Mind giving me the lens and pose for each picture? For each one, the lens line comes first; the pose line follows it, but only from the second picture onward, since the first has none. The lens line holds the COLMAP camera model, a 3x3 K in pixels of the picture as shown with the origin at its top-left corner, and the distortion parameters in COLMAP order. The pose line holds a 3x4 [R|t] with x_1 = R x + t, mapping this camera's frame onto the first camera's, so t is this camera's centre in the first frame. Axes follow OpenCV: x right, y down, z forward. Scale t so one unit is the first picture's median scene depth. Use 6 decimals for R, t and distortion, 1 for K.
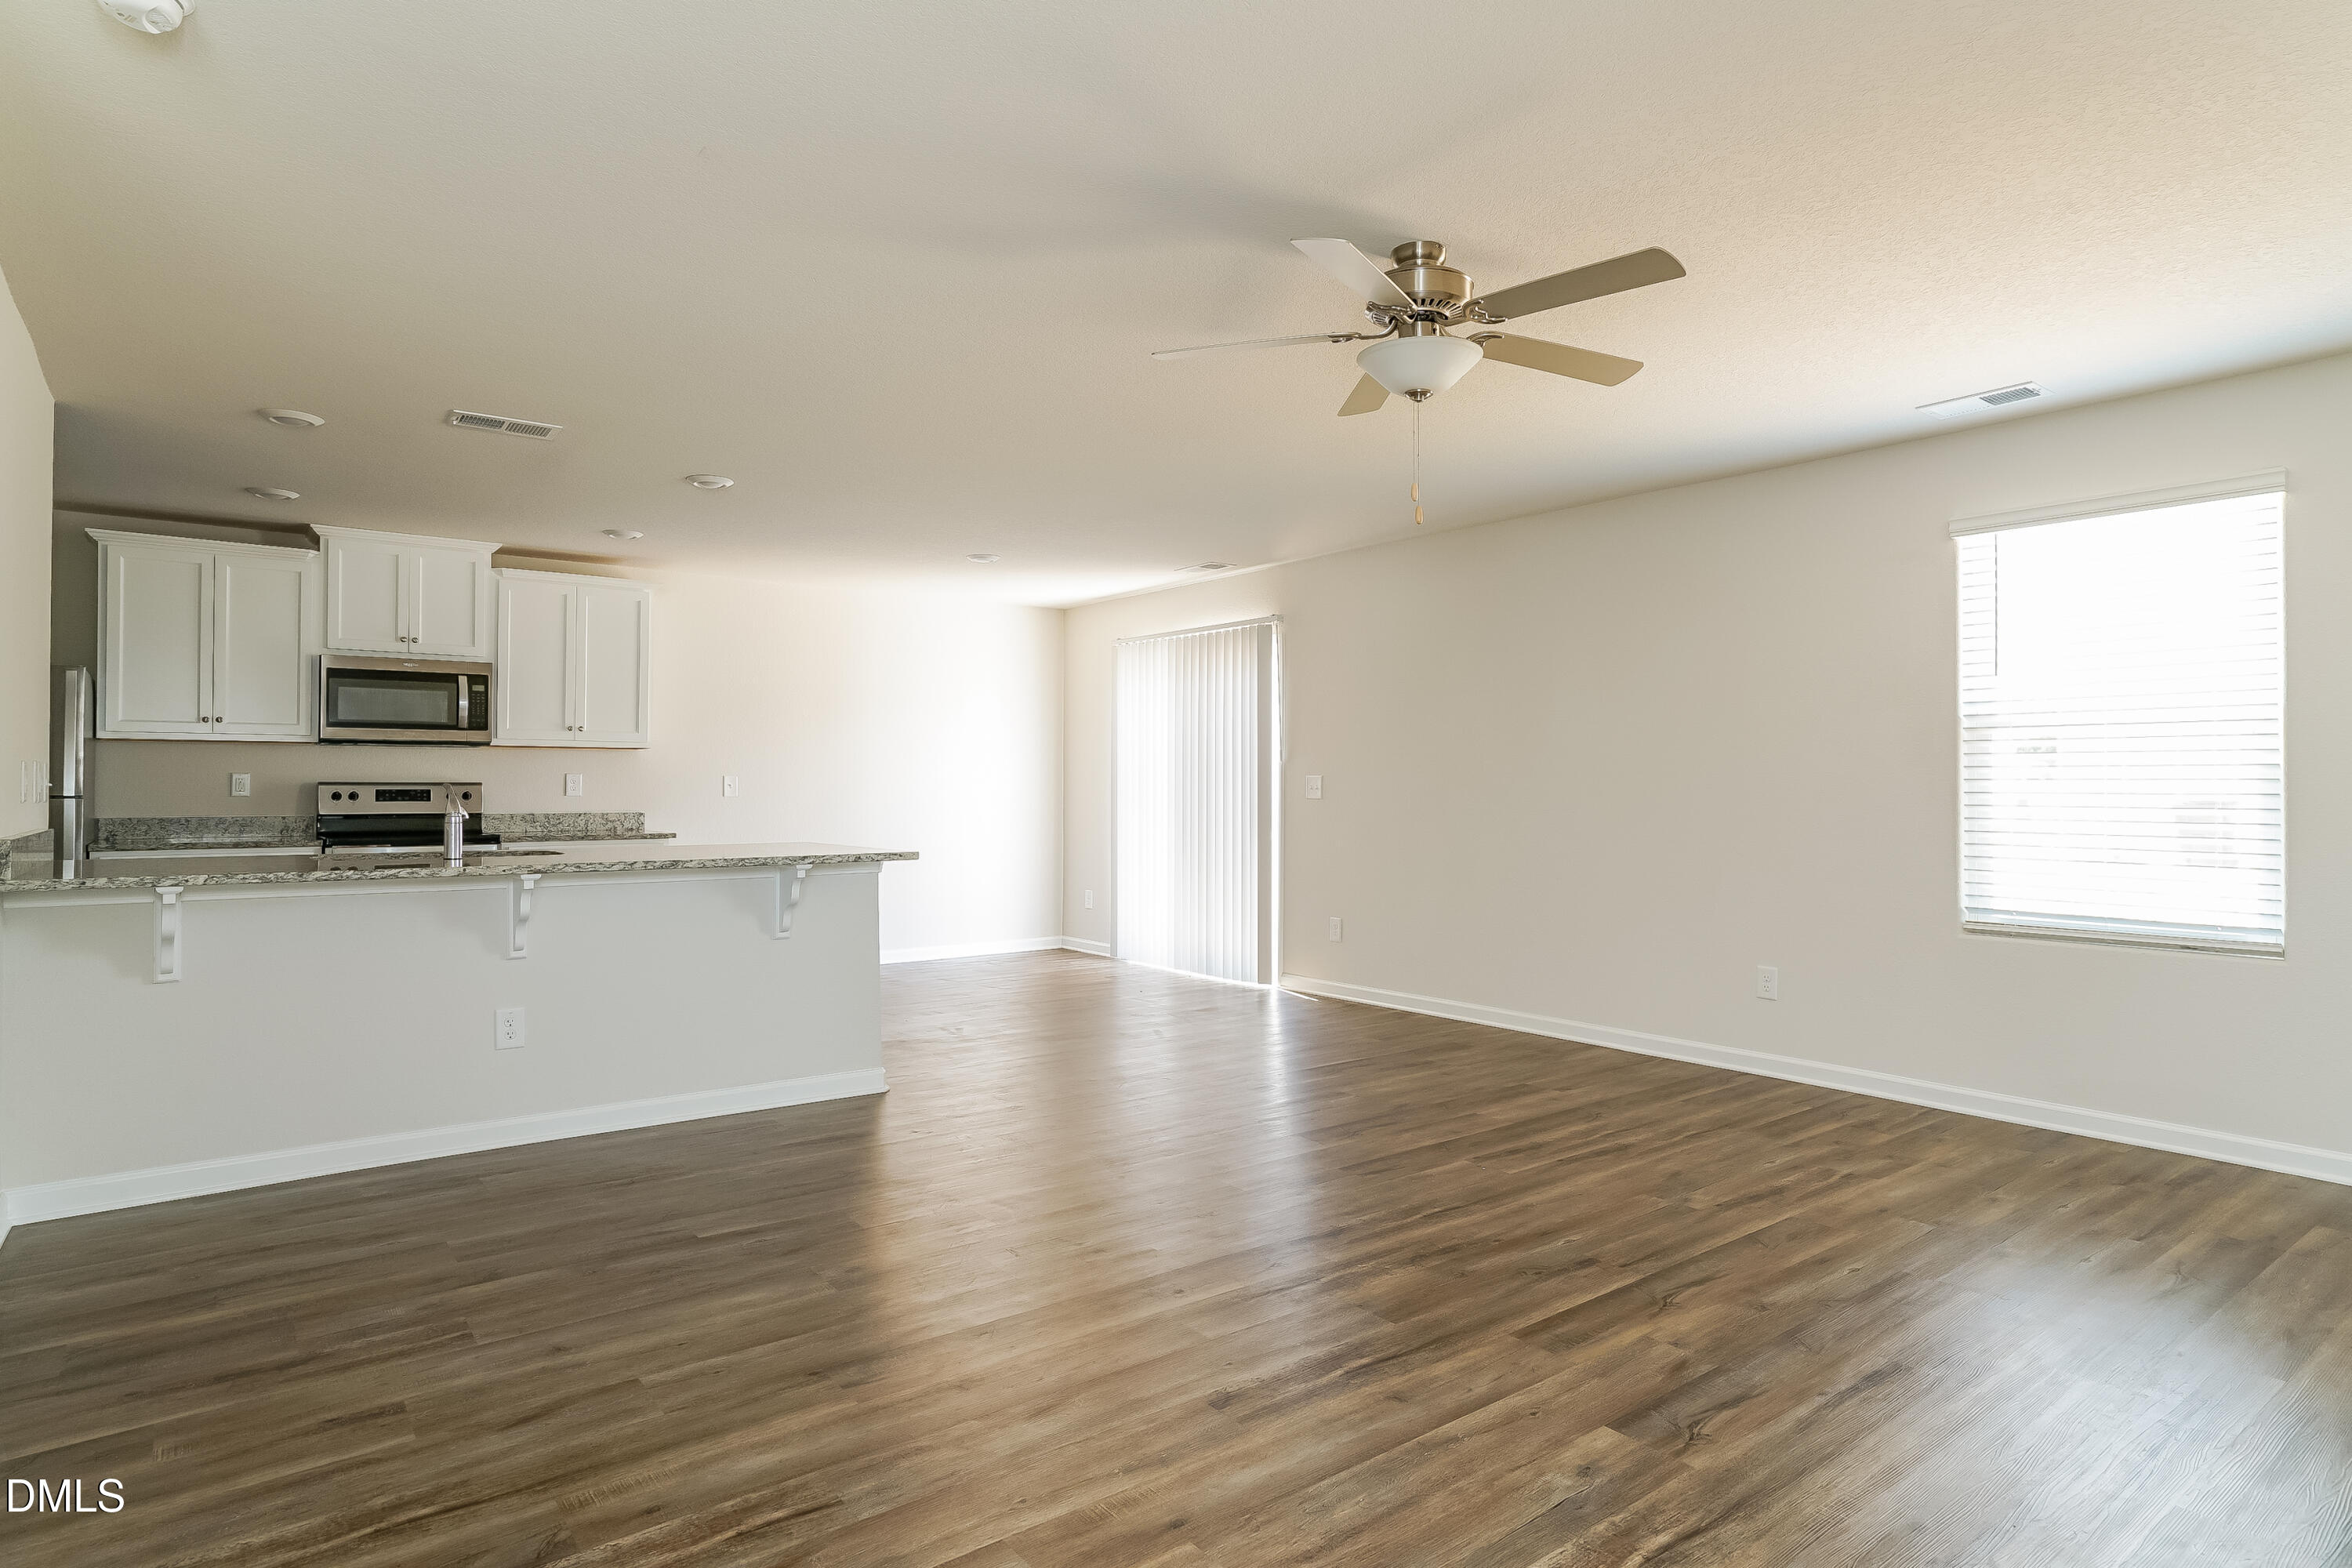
lens RADIAL K [[1249.1, 0, 1164.6], [0, 1249.1, 788.9], [0, 0, 1]] dist [-0.039609, -0.000192]
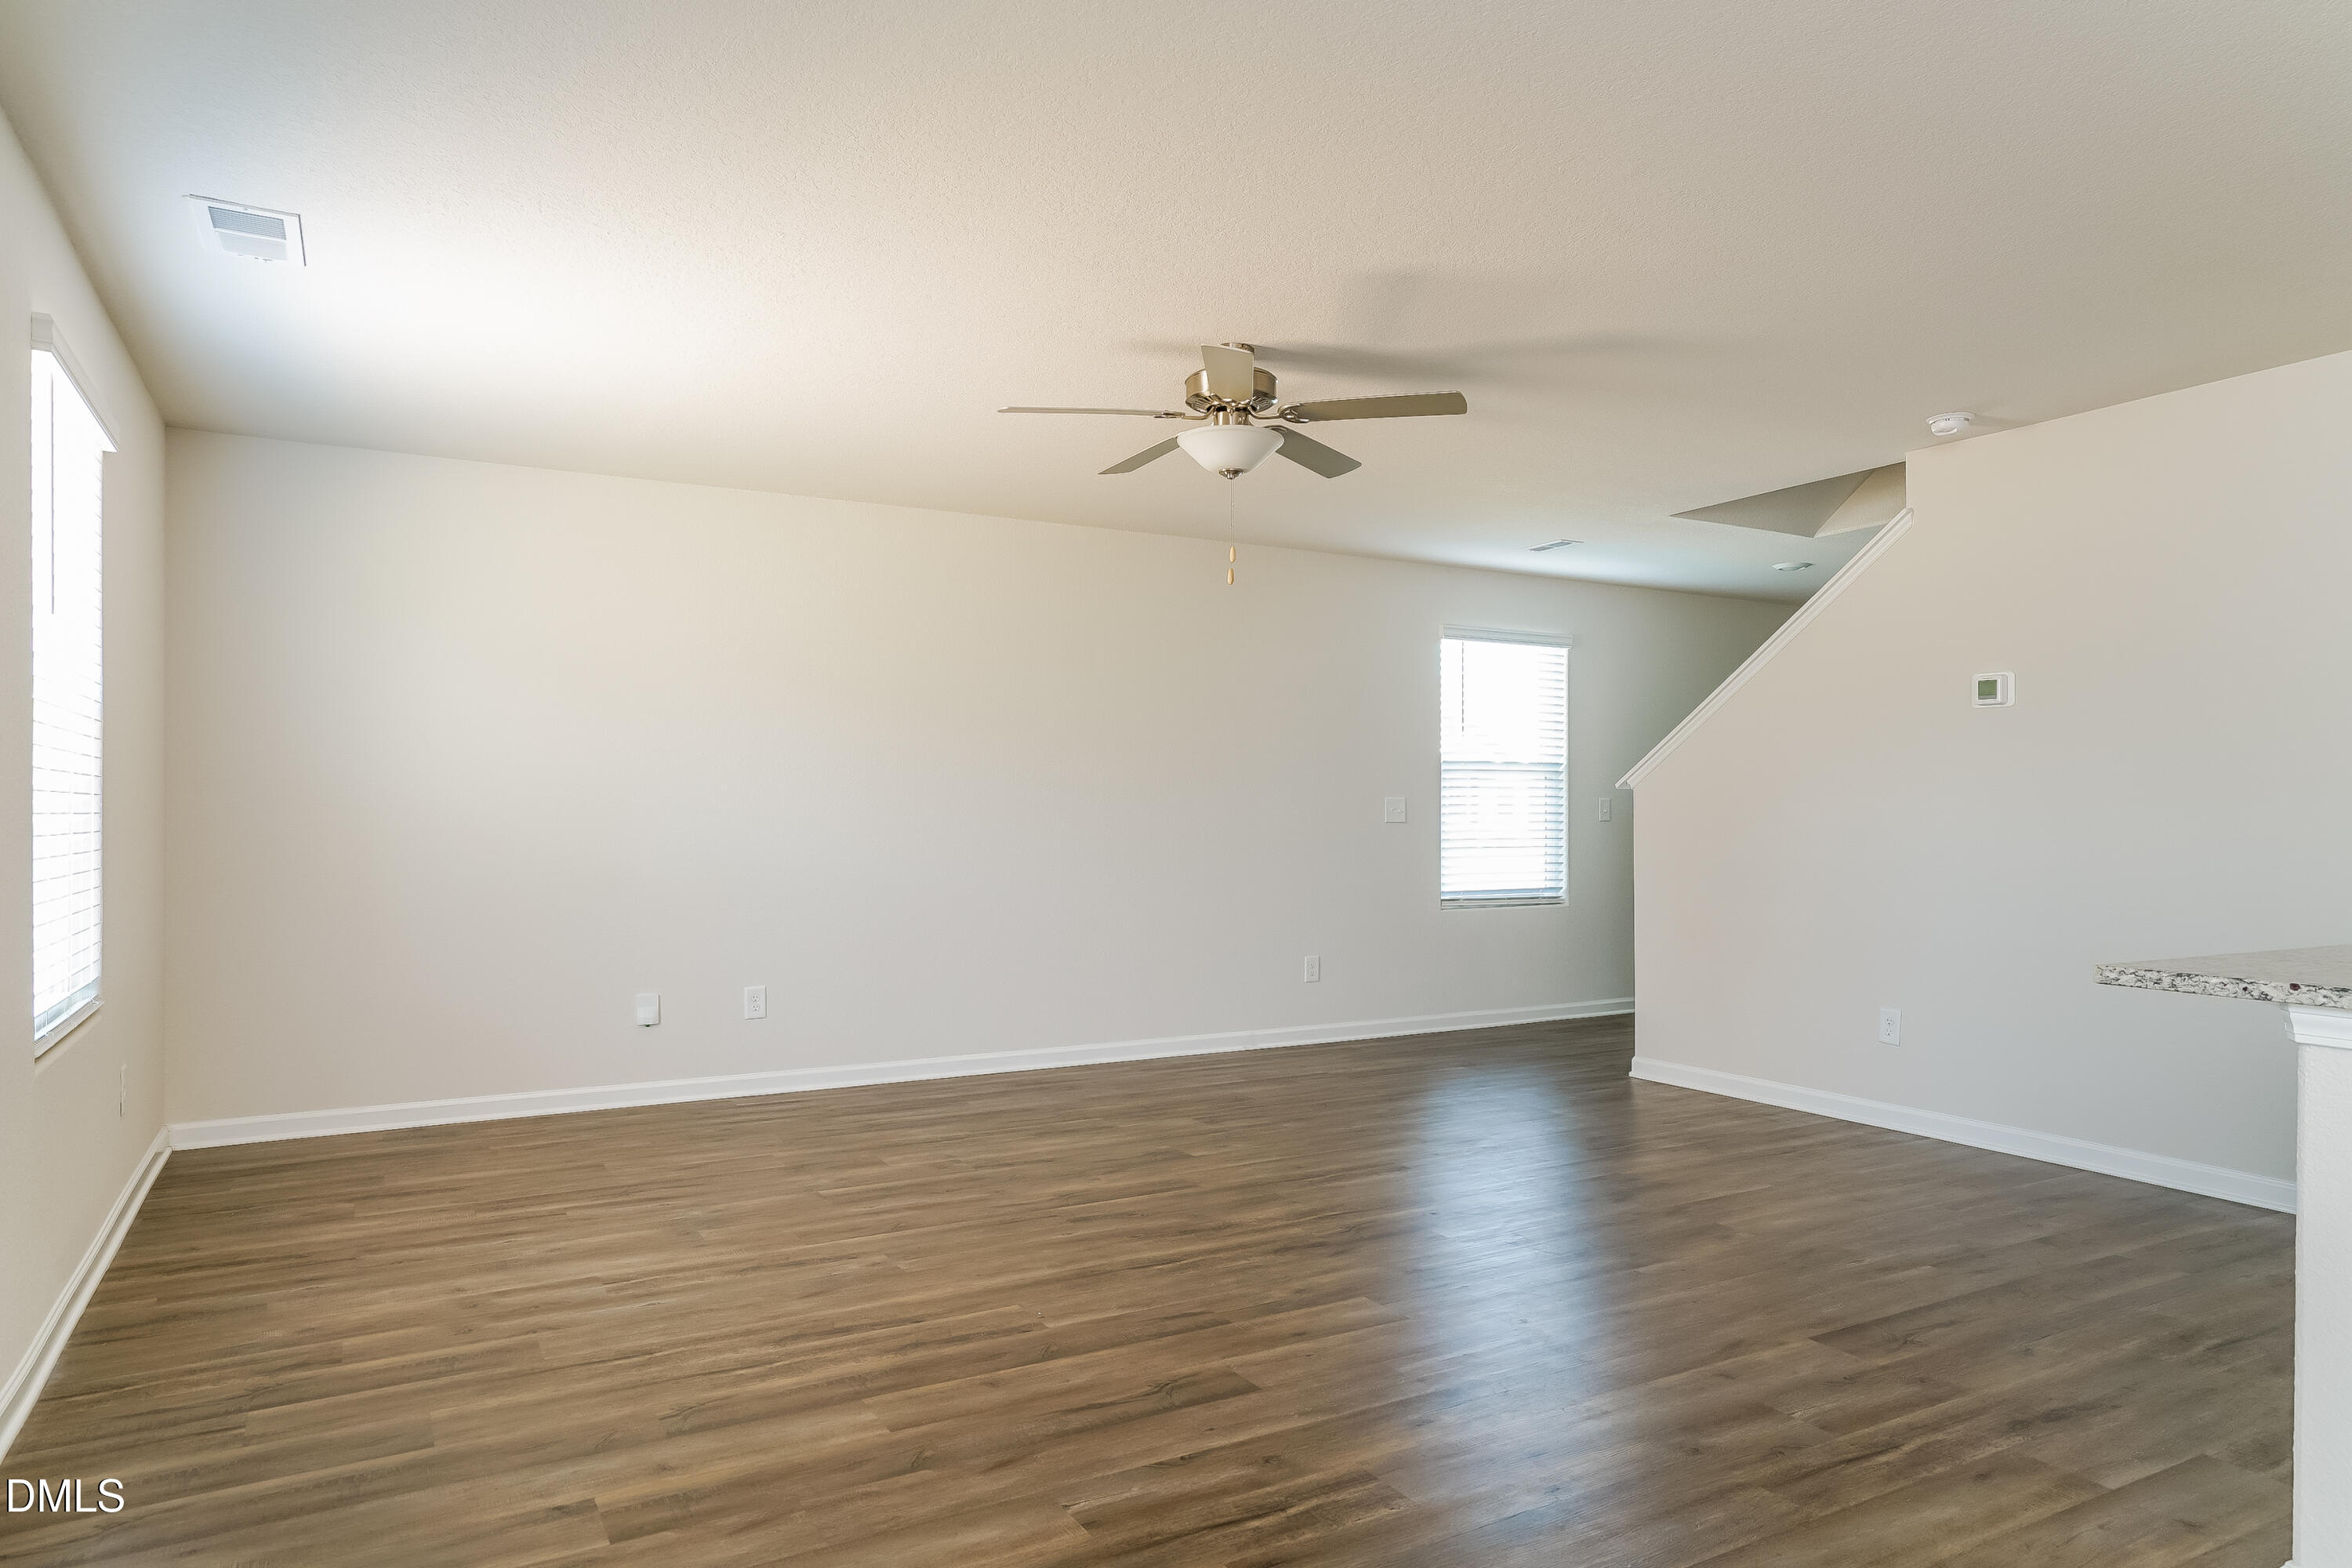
lens RADIAL K [[1479.7, 0, 1179.5], [0, 1479.7, 794.4], [0, 0, 1]] dist [-0.001813, -0.000250]
pose [[-0.992345, -0.003553, 0.123449, 0.068927], [-0.004993, 0.999923, -0.011356, -0.000029], [-0.123399, -0.011885, -0.992286, 2.054162]]
